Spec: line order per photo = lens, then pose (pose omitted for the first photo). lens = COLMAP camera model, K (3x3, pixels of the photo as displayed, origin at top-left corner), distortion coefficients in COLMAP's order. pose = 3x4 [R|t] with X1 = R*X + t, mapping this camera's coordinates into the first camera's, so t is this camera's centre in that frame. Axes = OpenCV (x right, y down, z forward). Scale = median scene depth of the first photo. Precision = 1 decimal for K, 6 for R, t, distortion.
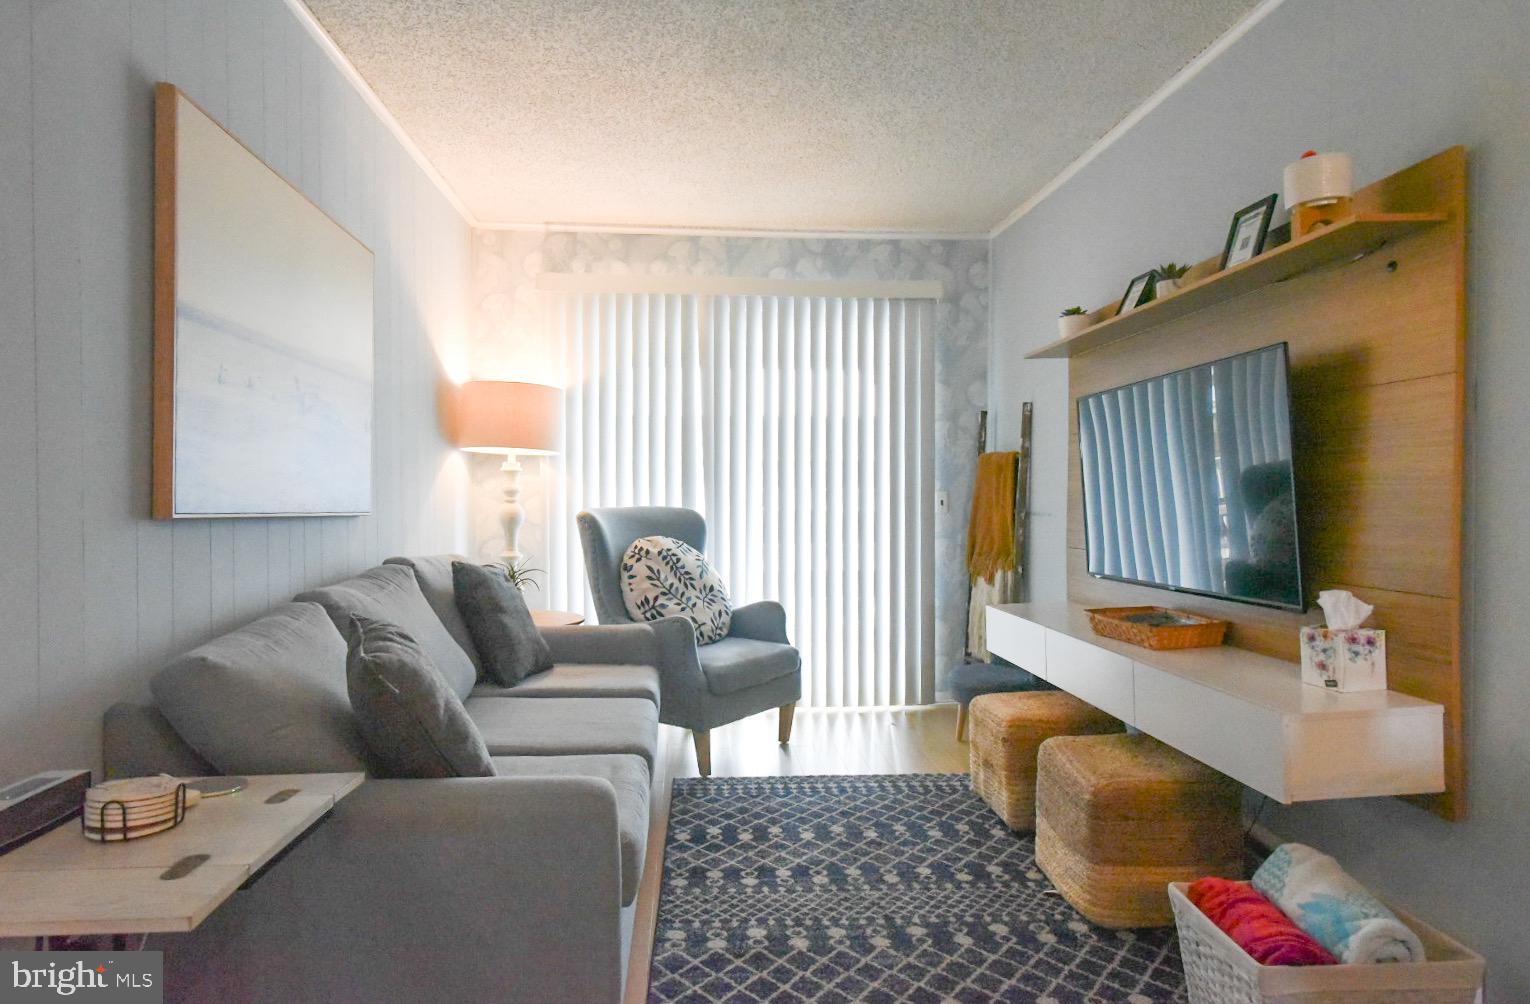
lens RADIAL K [[878.5, 0, 754.1], [0, 878.5, 507.6], [0, 0, 1]] dist [0.006409, -0.005836]
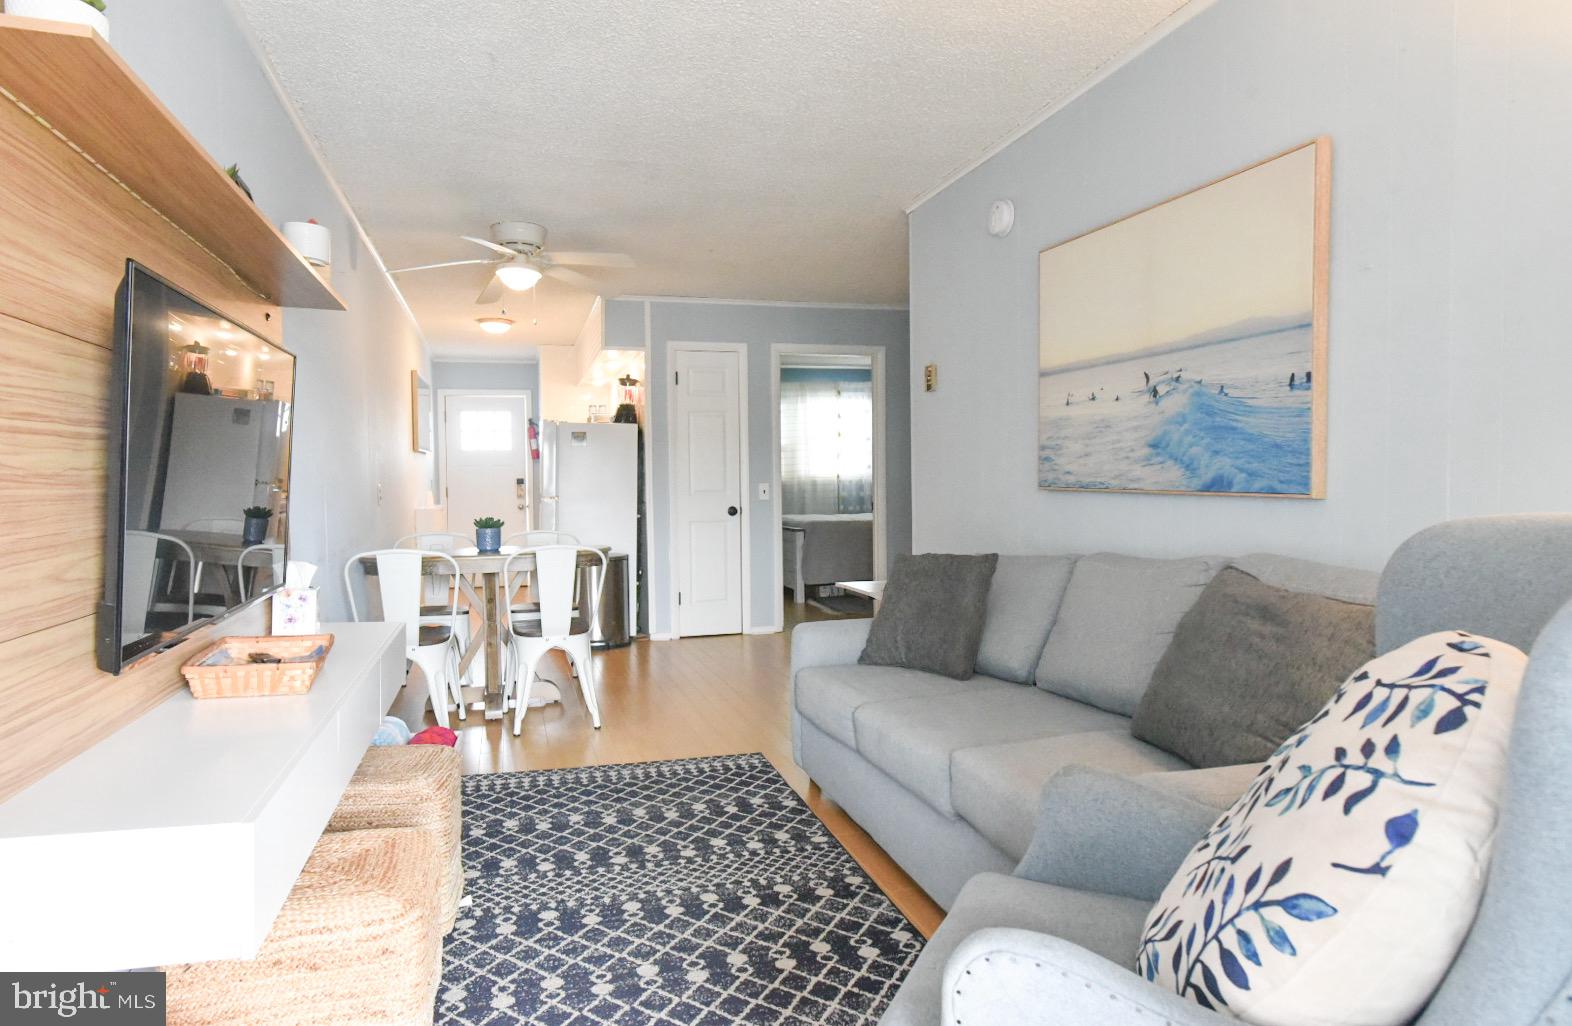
lens RADIAL K [[877.9, 0, 721.8], [0, 877.9, 510.4], [0, 0, 1]] dist [0.007642, -0.002927]
pose [[-0.986961, 0.017627, -0.159994, 0.175011], [0.010400, 0.998892, 0.045899, -0.020502], [0.160626, 0.043637, -0.986050, 1.634085]]
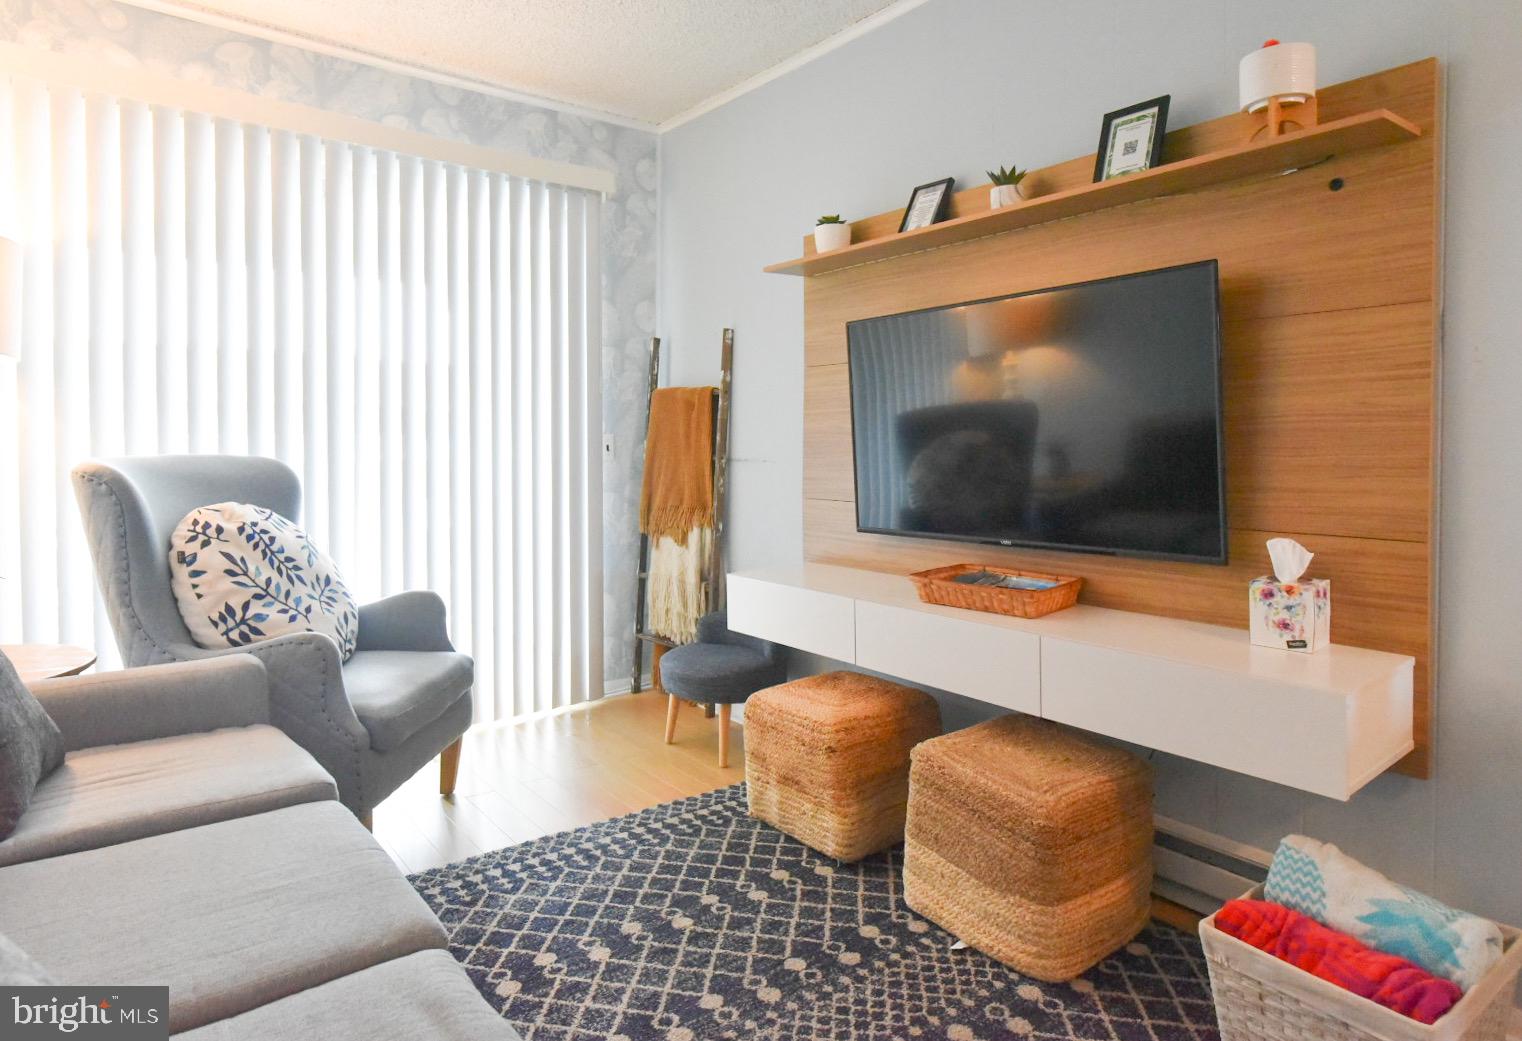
lens RADIAL K [[881.3, 0, 755.2], [0, 881.3, 466.2], [0, 0, 1]] dist [-0.006734, 0.004052]
pose [[0.831336, -0.013780, 0.555599, -0.196147], [0.007832, 0.999884, 0.013081, 0.002460], [-0.555715, -0.006523, 0.831347, 0.382455]]
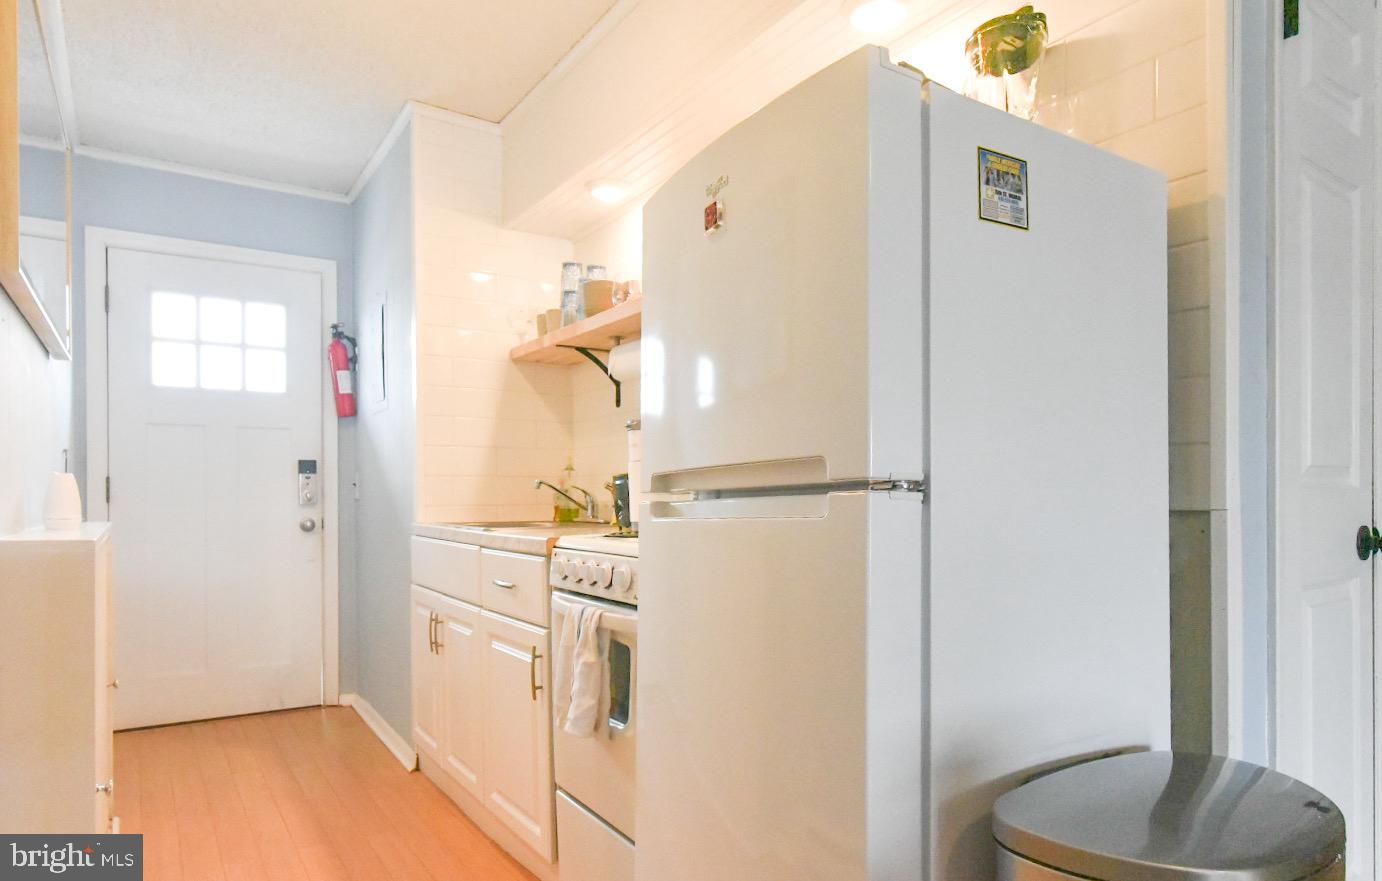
lens RADIAL K [[803.4, 0, 682.6], [0, 803.4, 496.8], [0, 0, 1]] dist [0.003808, -0.001057]
pose [[-0.872168, 0.004738, -0.489183, 0.502683], [-0.001850, 0.999914, 0.012982, 0.045467], [0.489202, 0.012227, -0.872085, -0.312786]]
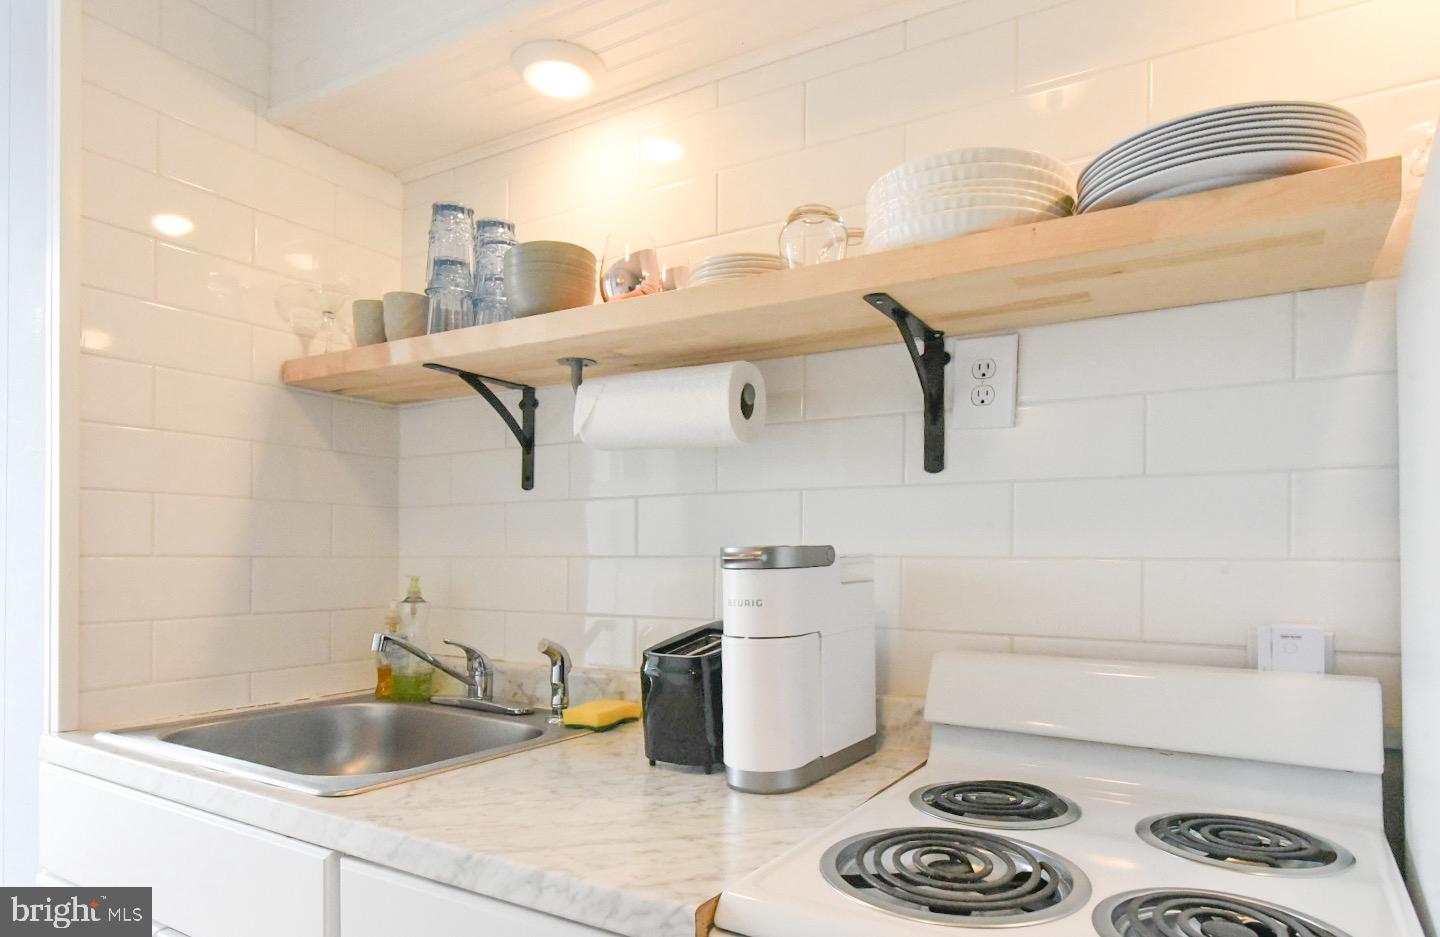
lens RADIAL K [[837.2, 0, 736.3], [0, 837.2, 543.3], [0, 0, 1]] dist [0.003808, -0.001057]
pose [[-0.564566, -0.006747, -0.825360, 0.469720], [-0.013574, 0.999907, 0.001111, -0.022796], [0.825276, 0.011831, -0.564605, -0.814551]]
